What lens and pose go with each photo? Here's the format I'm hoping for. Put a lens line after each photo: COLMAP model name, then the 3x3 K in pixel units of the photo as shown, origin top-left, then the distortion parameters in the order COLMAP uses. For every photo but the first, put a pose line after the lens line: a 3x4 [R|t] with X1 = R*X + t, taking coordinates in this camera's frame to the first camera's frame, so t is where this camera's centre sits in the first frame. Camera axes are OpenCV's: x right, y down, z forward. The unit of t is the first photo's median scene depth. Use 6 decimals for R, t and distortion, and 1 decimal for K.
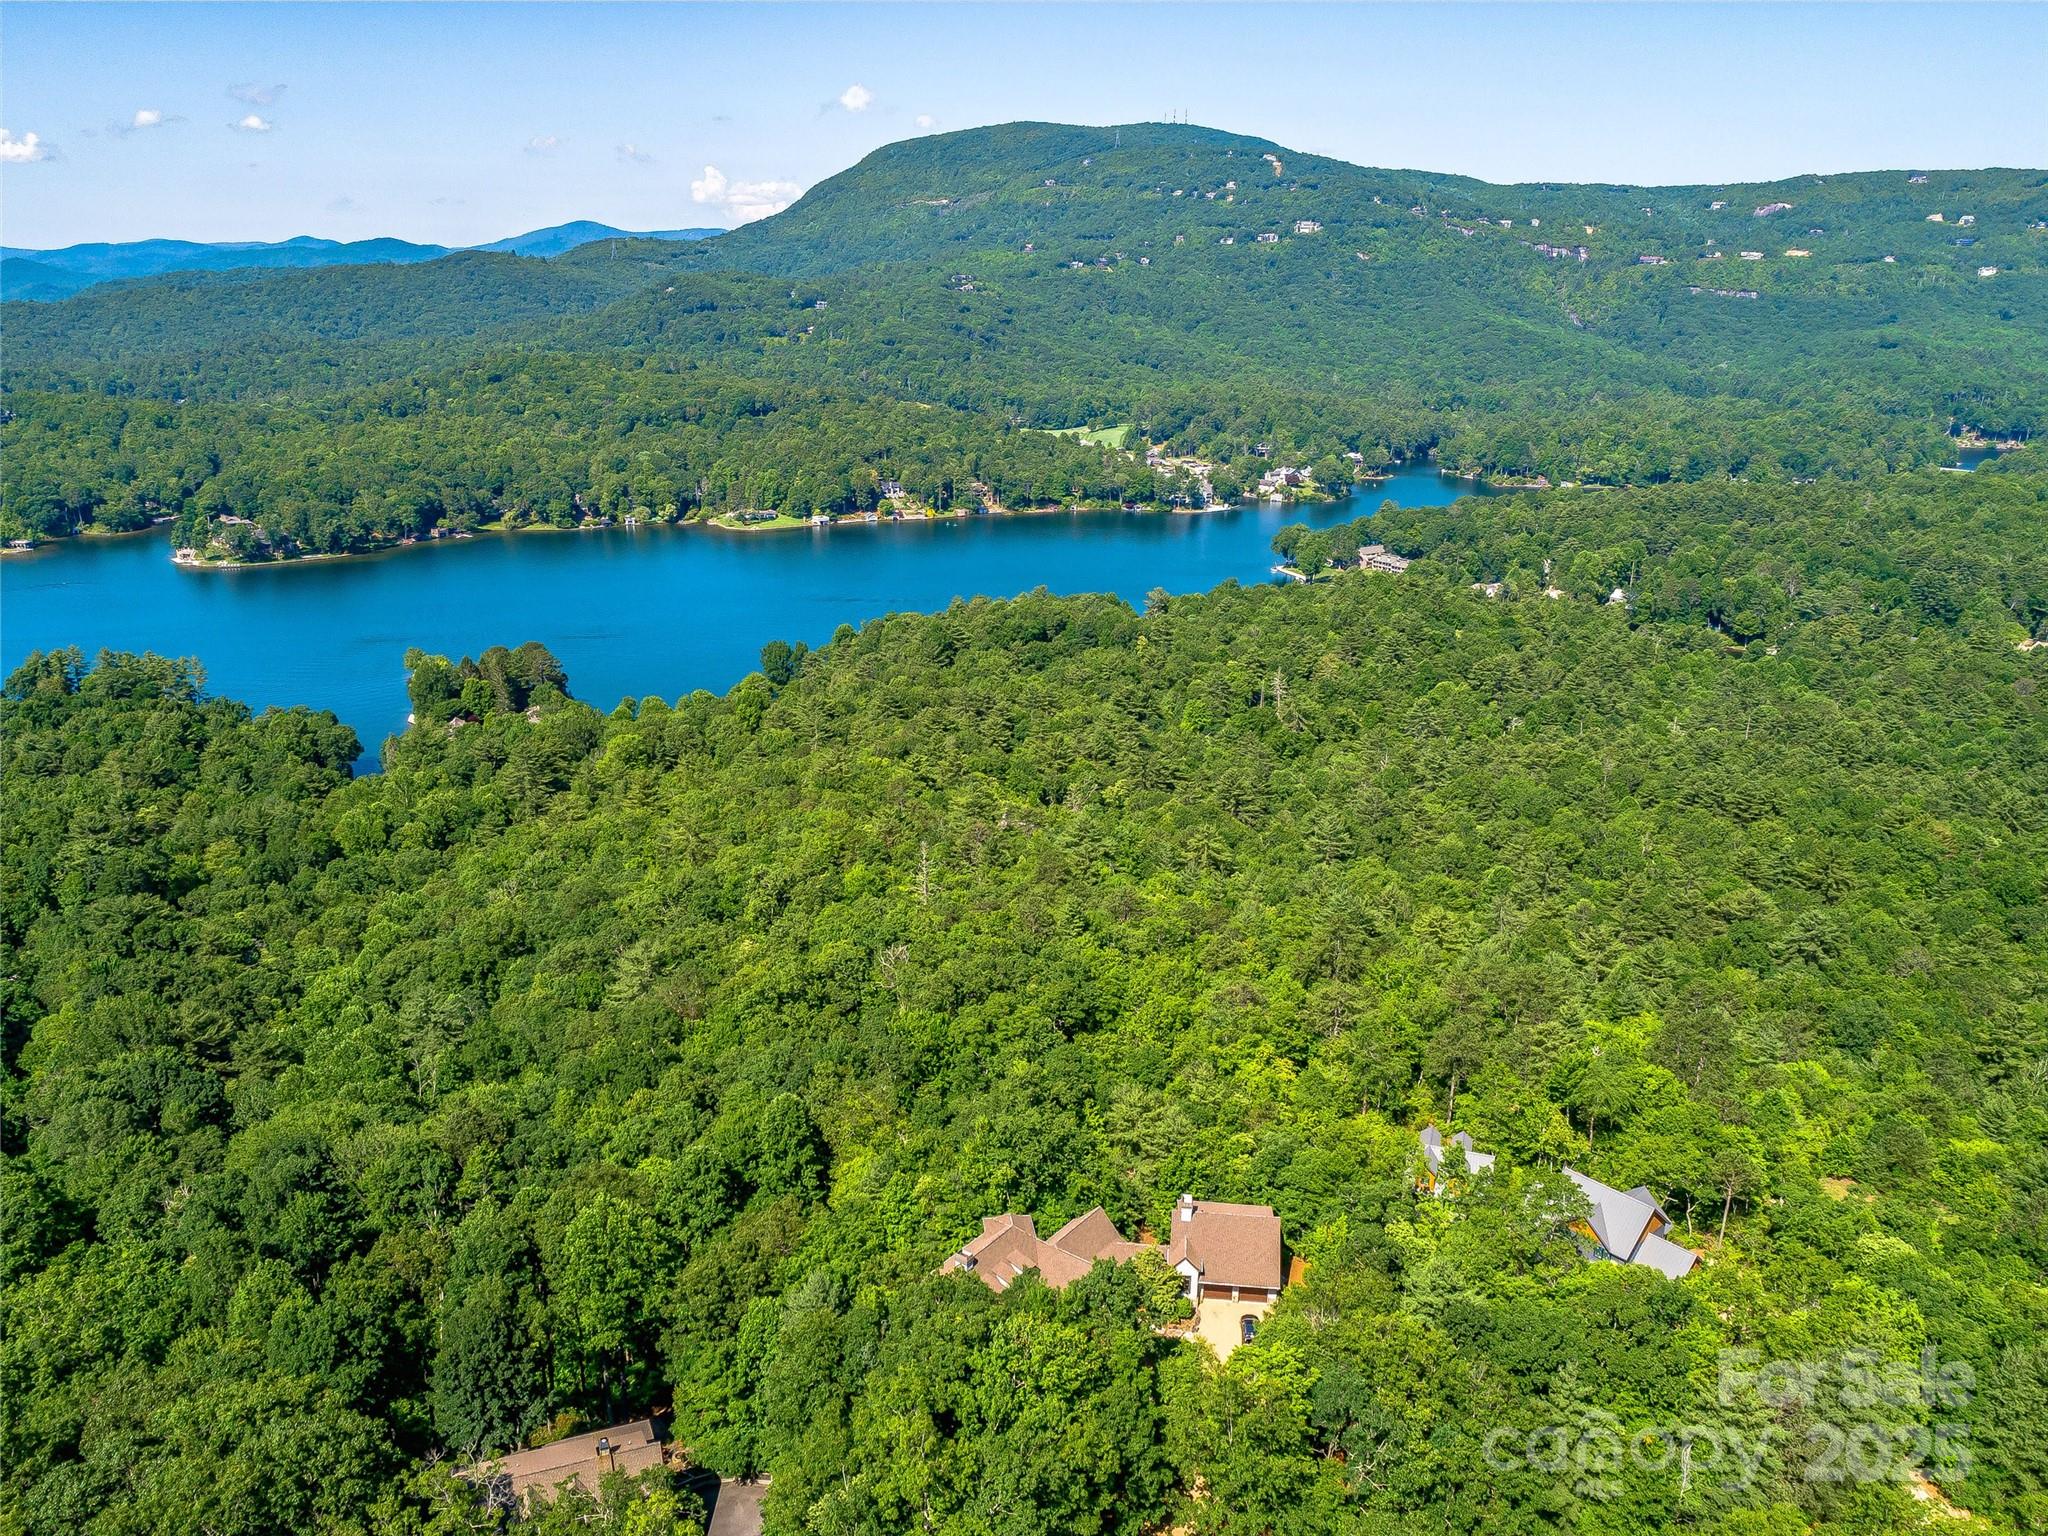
lens RADIAL K [[1543.2, 0, 1021.7], [0, 1543.2, 768.7], [0, 0, 1]] dist [-0.026434, 0.013877]
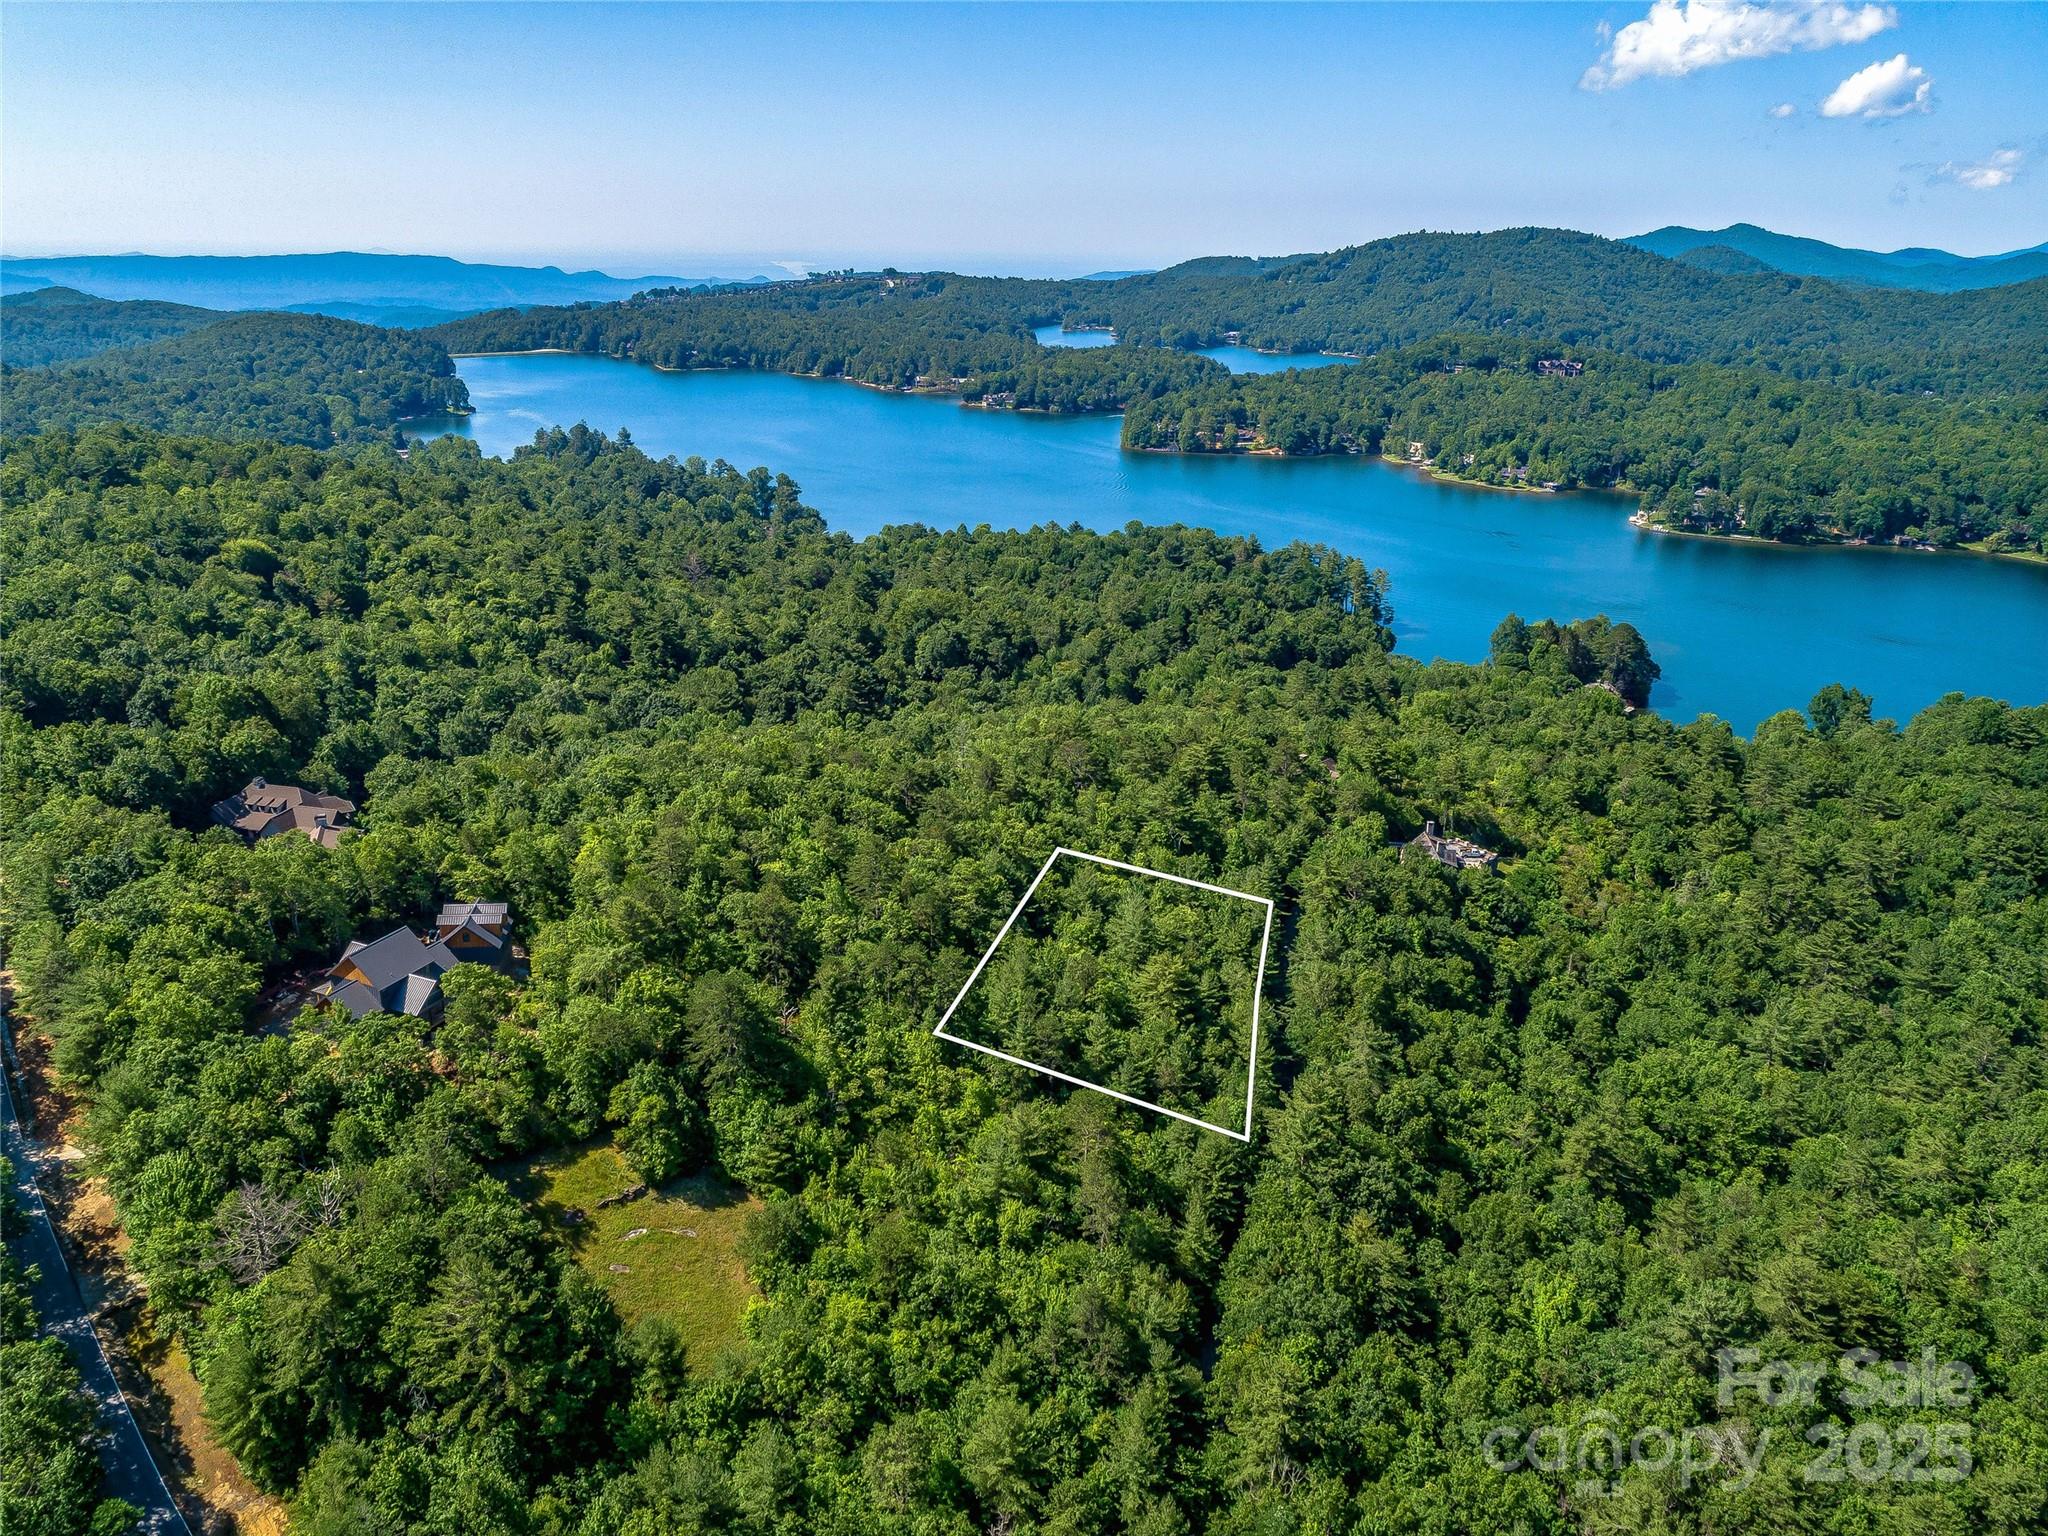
lens RADIAL K [[1543.2, 0, 1018.1], [0, 1543.2, 766.3], [0, 0, 1]] dist [-0.026434, 0.013877]
pose [[0.396641, 0.291830, -0.870351, 0.222318], [-0.290636, 0.939270, 0.182488, -0.033161], [0.870750, 0.180573, 0.457370, 0.114610]]
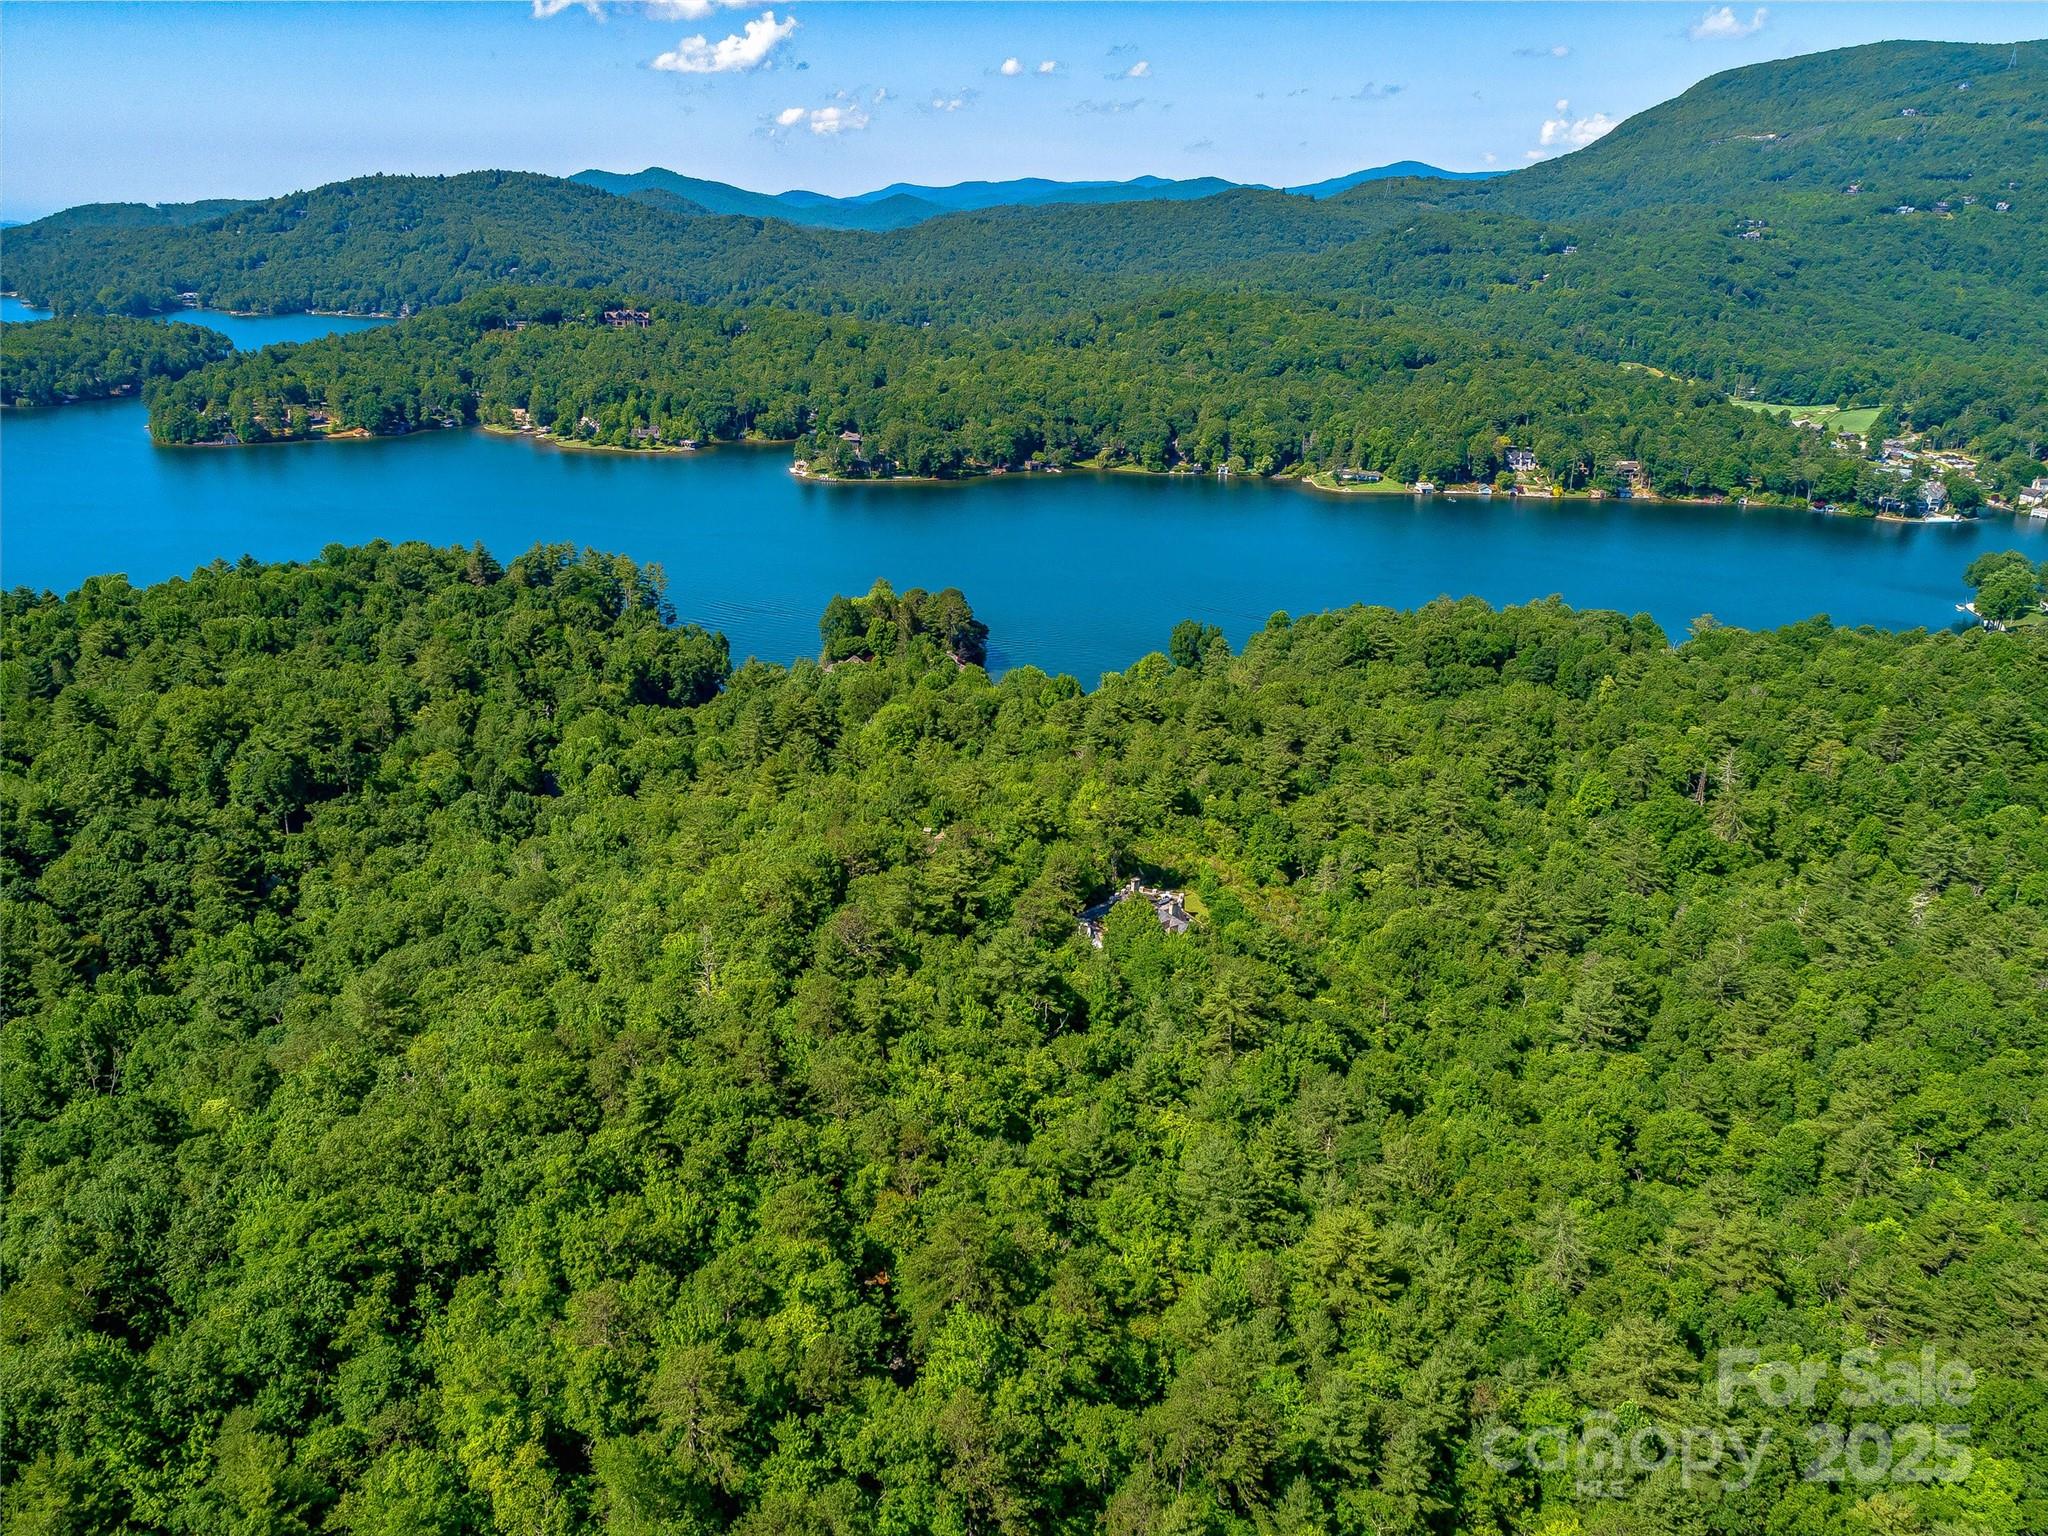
lens RADIAL K [[1543.2, 0, 1021.1], [0, 1543.2, 770.2], [0, 0, 1]] dist [-0.026434, 0.013877]
pose [[0.874380, 0.172536, -0.453532, 0.092689], [-0.156812, 0.984972, 0.072387, -0.024919], [0.459206, 0.007825, 0.888296, 0.087610]]
